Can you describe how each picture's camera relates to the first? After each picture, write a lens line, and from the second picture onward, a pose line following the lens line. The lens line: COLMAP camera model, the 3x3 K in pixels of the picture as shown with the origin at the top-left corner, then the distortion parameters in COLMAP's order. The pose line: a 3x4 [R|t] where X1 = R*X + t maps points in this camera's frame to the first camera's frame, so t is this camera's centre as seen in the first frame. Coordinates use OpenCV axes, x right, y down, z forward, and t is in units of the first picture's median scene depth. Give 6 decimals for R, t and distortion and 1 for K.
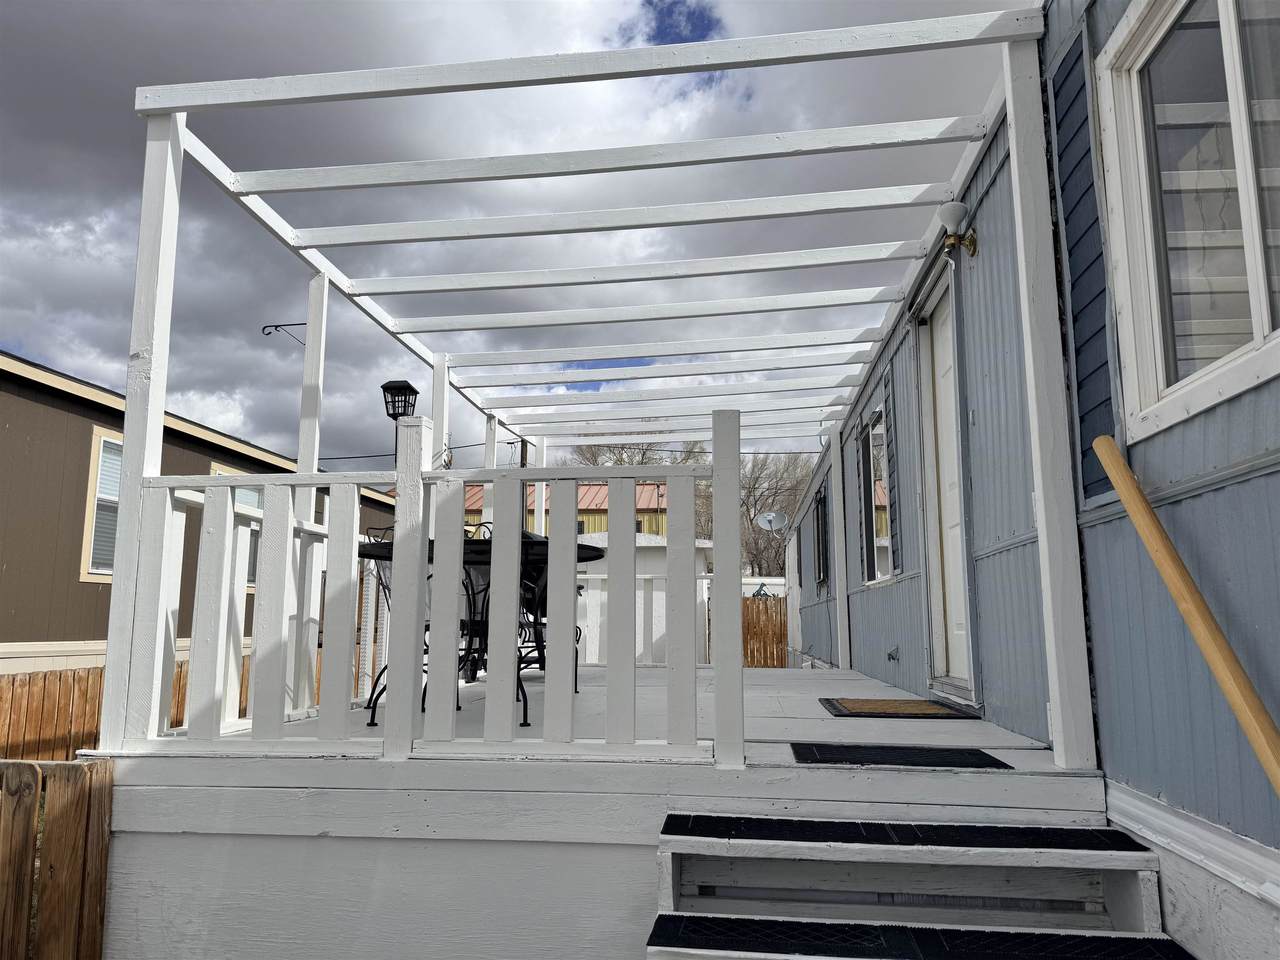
lens RADIAL K [[894.9, 0, 640.0], [0, 894.9, 480.0], [0, 0, 1]] dist [-0.005330, -0.001579]
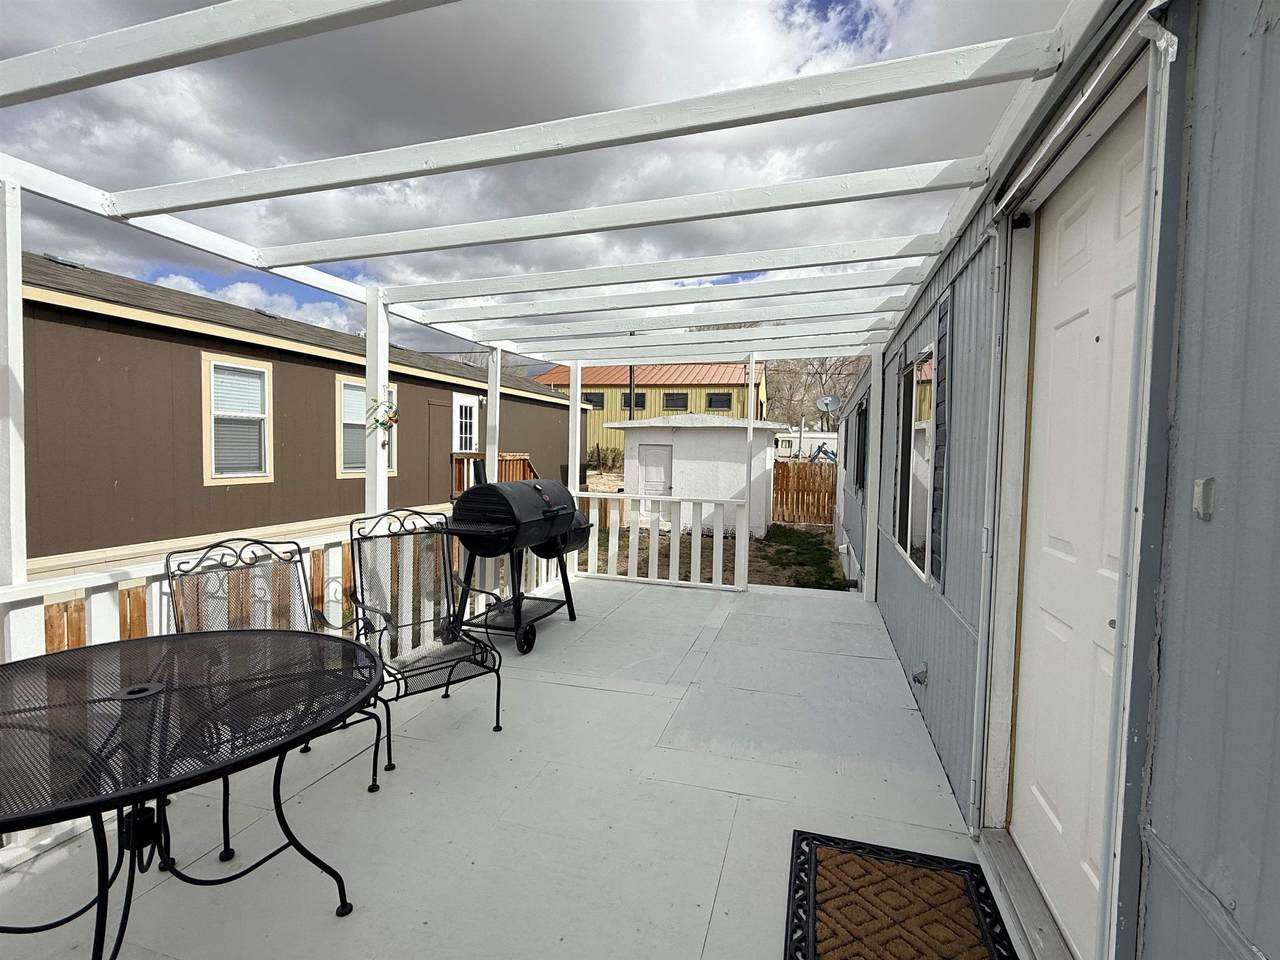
lens RADIAL K [[610.6, 0, 636.3], [0, 610.6, 471.5], [0, 0, 1]] dist [-0.018860, 0.000116]
pose [[0.984364, 0.025010, -0.174363, 0.120181], [0.009128, 0.981297, 0.192285, -0.079296], [0.175911, -0.190870, 0.965725, 0.454948]]
